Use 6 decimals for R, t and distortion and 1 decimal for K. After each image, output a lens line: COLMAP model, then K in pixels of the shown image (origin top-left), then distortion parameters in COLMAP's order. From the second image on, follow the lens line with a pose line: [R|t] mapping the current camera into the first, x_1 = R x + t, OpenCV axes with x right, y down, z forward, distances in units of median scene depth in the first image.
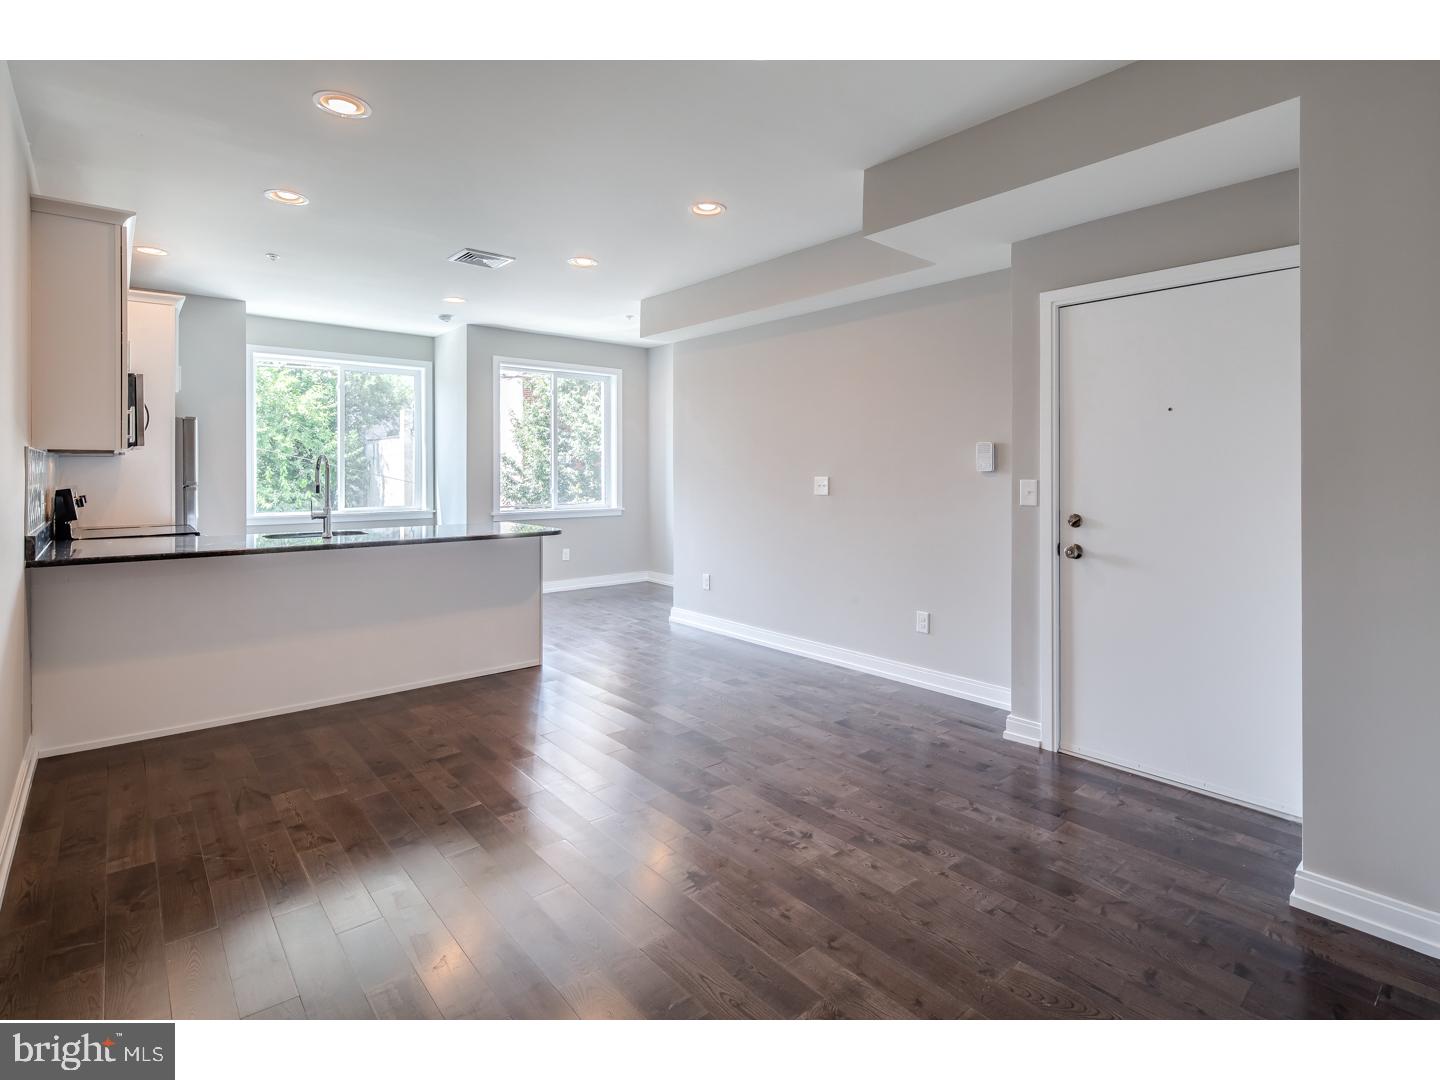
lens RADIAL K [[712.3, 0, 725.4], [0, 712.3, 472.3], [0, 0, 1]] dist [-0.001962, -0.000265]
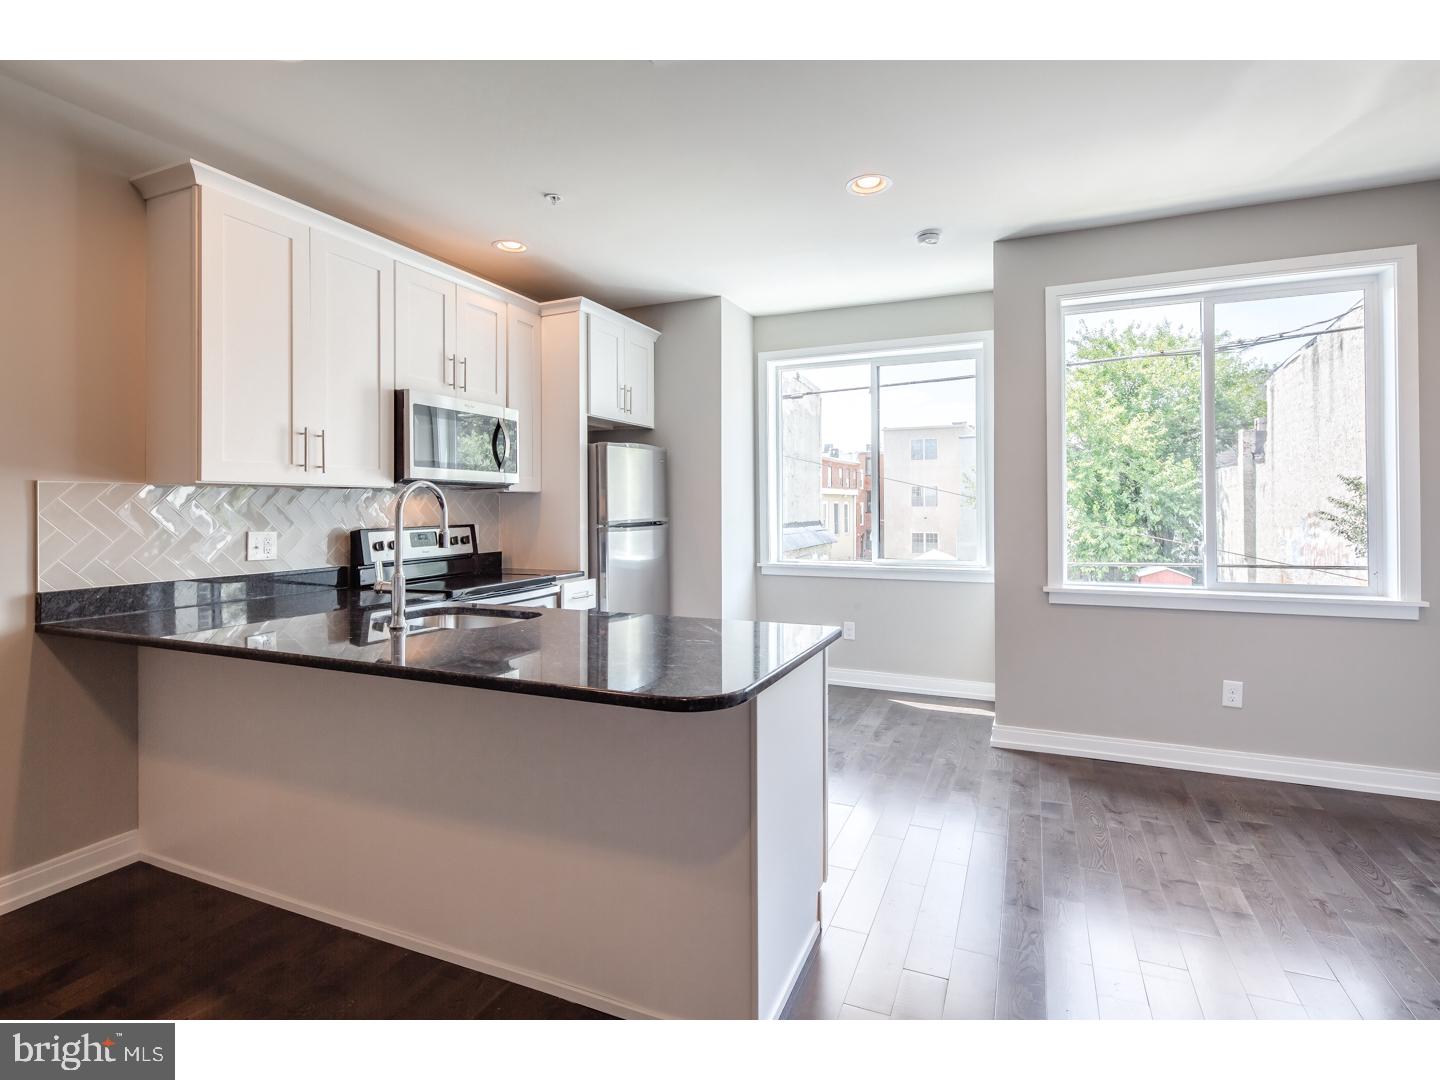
lens RADIAL K [[712.3, 0, 725.4], [0, 712.3, 472.3], [0, 0, 1]] dist [-0.001962, -0.000265]
pose [[0.450600, -0.045839, -0.891548, 0.005706], [0.003192, 0.998757, -0.049738, -0.000252], [0.892720, 0.019567, 0.450187, 0.101096]]
